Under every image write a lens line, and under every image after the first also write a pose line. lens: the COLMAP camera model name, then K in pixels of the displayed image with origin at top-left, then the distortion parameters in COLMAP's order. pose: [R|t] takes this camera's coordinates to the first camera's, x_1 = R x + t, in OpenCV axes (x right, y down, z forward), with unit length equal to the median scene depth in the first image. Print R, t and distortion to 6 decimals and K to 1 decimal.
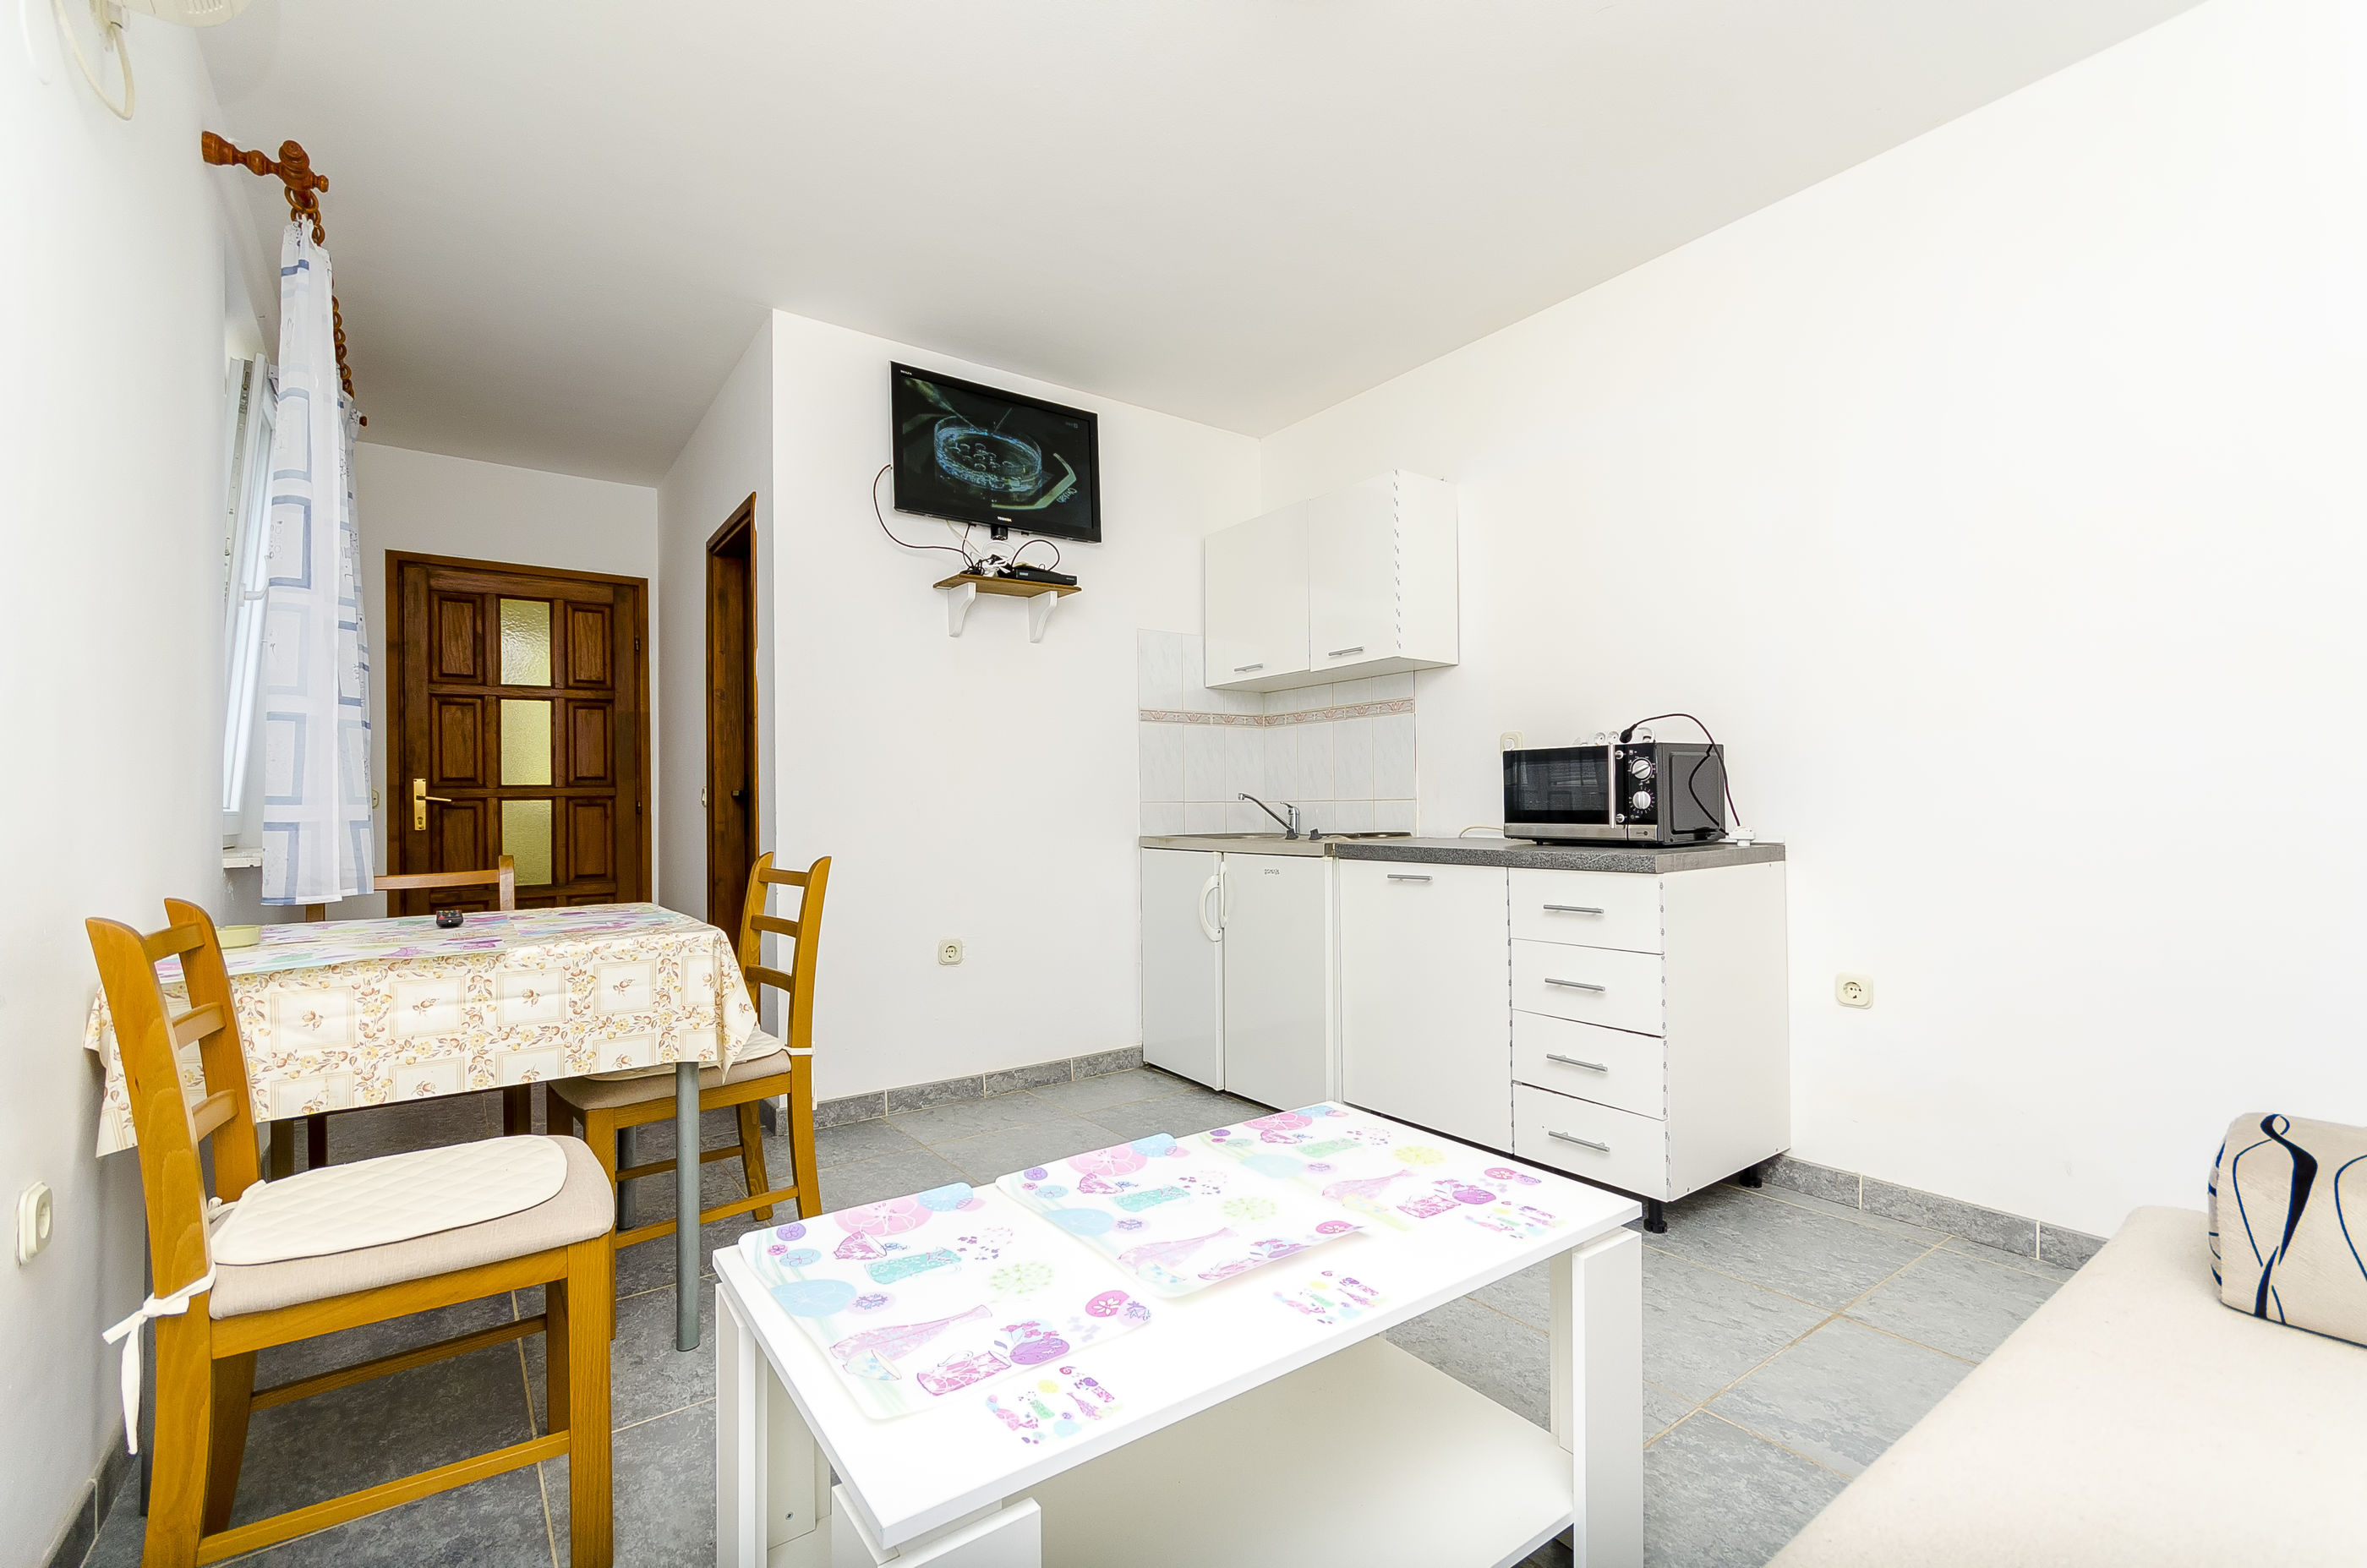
lens RADIAL K [[1042.5, 0, 1197.5], [0, 1042.5, 782.9], [0, 0, 1]] dist [0.010747, 0.000249]
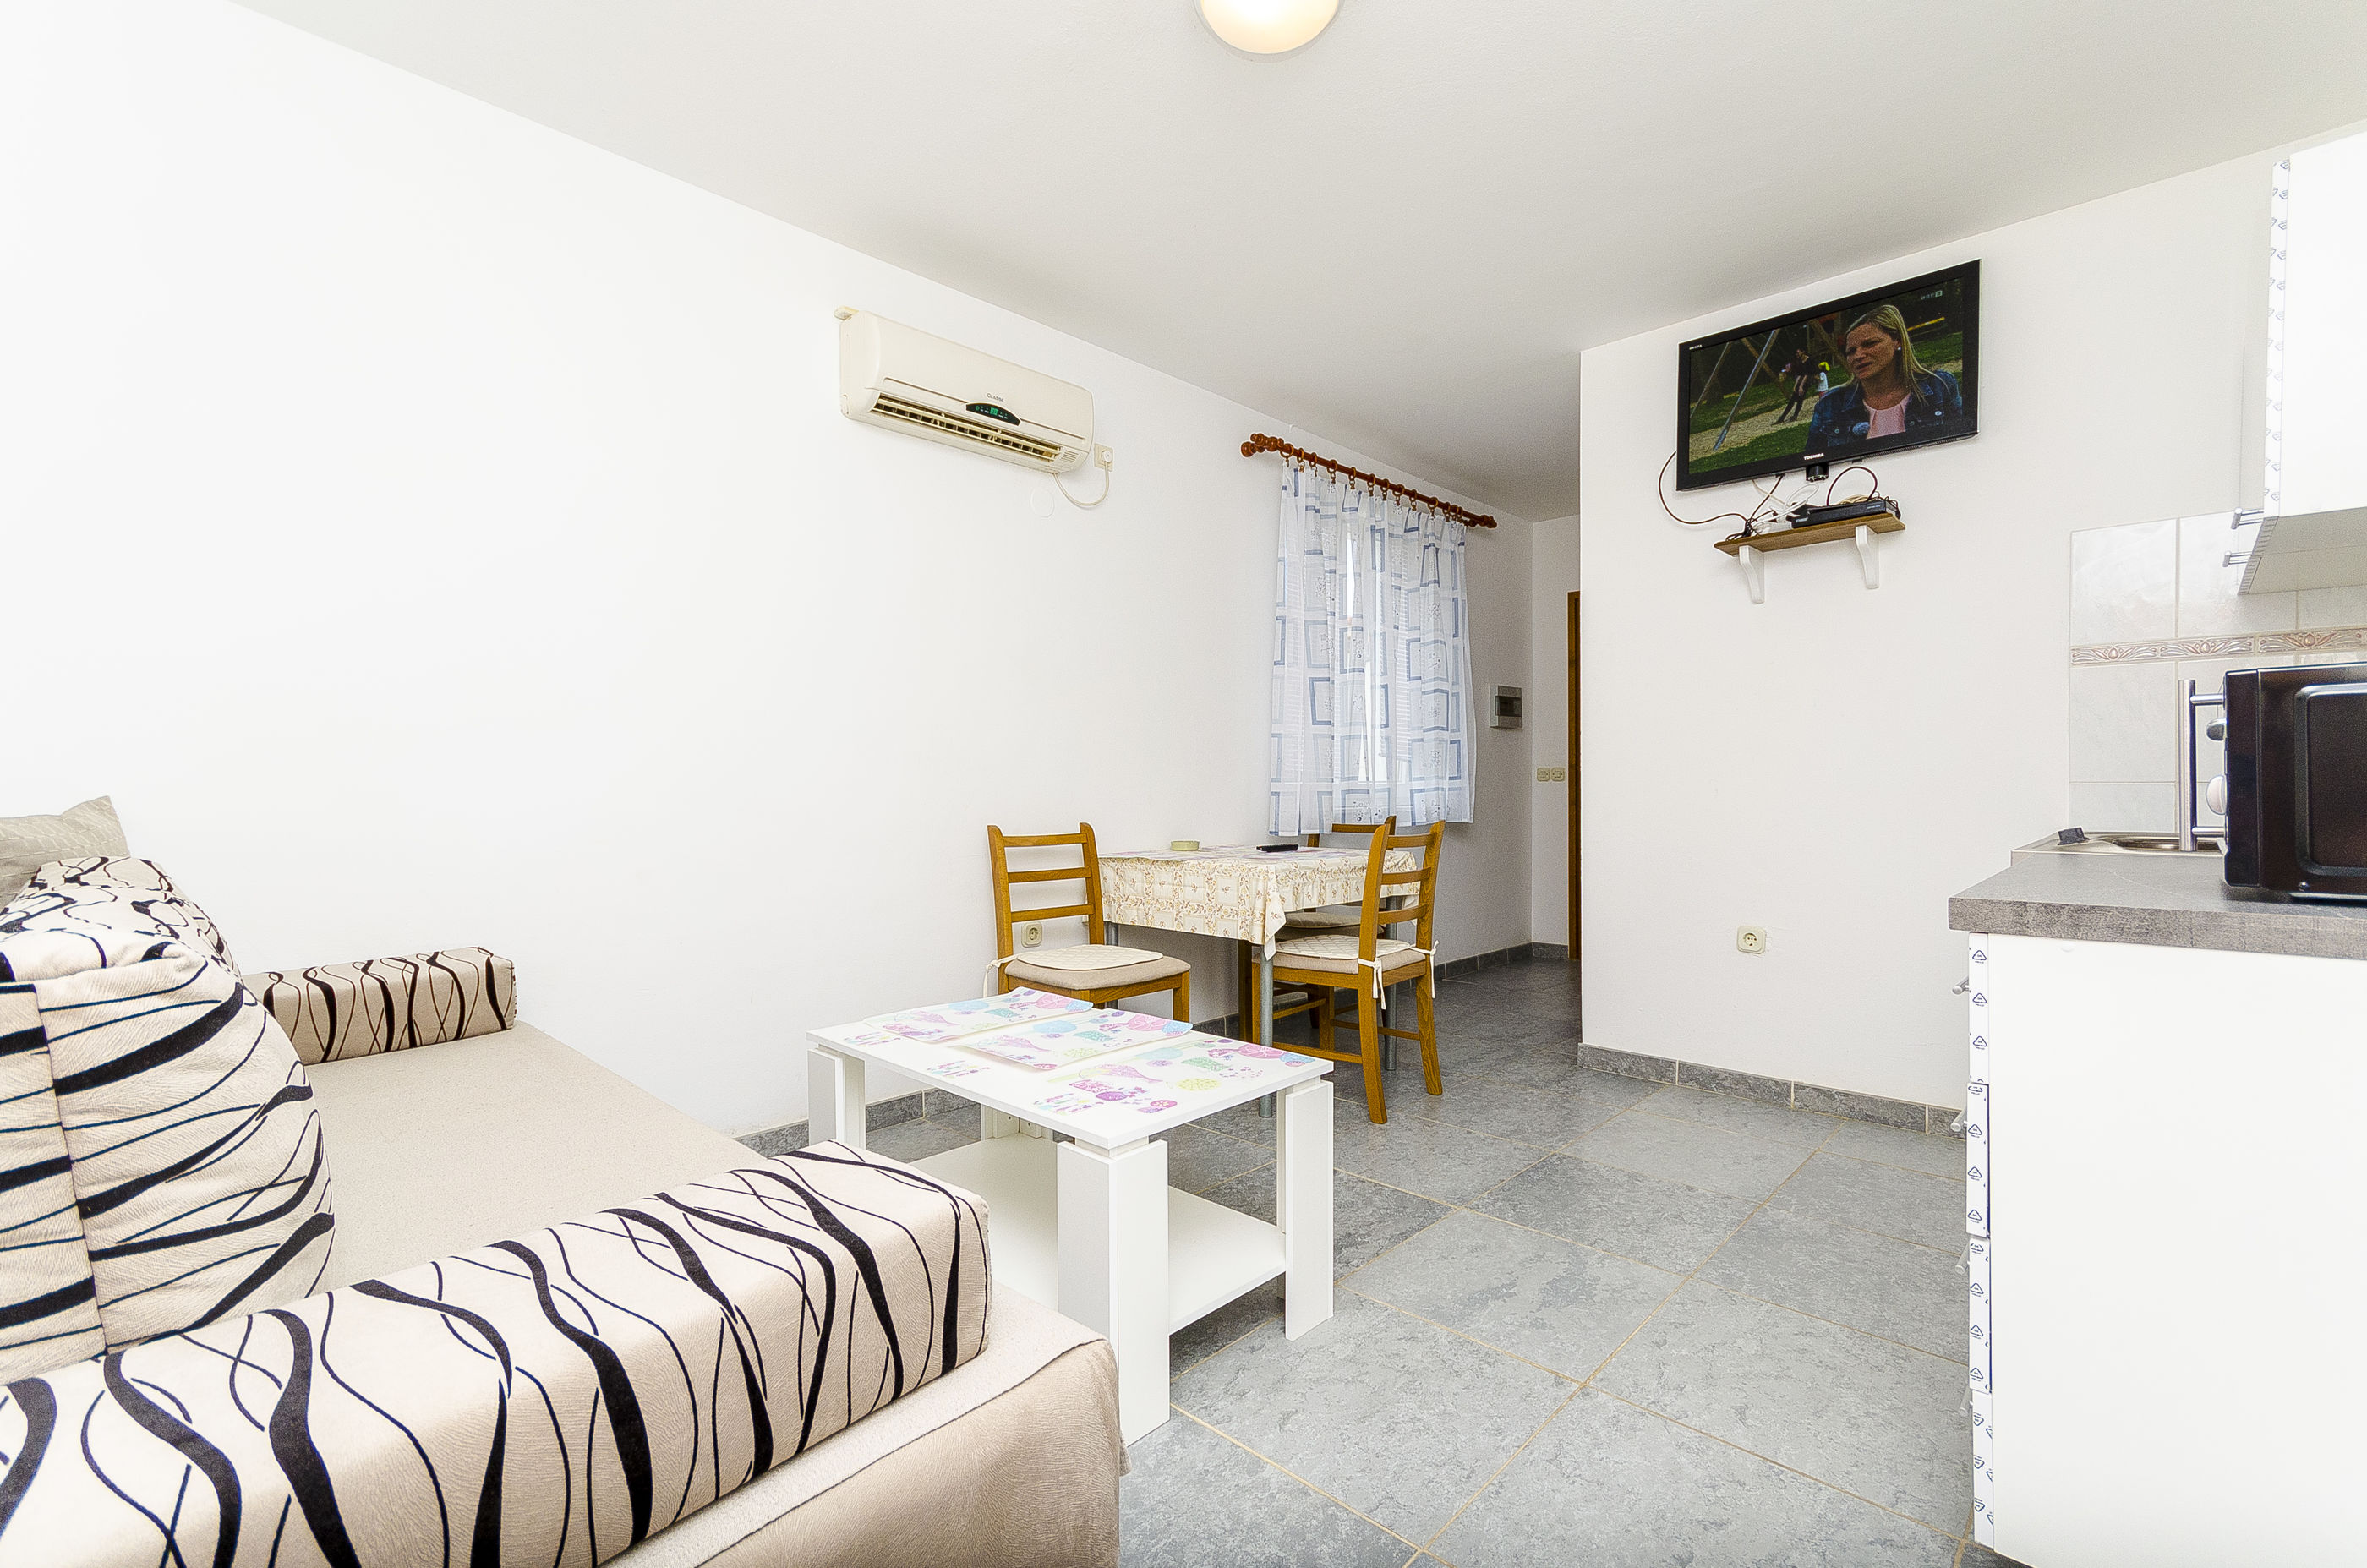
lens RADIAL K [[1042.5, 0, 1194.8], [0, 1042.5, 788.8], [0, 0, 1]] dist [0.010747, 0.000249]
pose [[0.170137, 0.014419, -0.985315, 1.152053], [0.022544, 0.999574, 0.018521, -0.007299], [0.985162, -0.025364, 0.169740, 0.657006]]
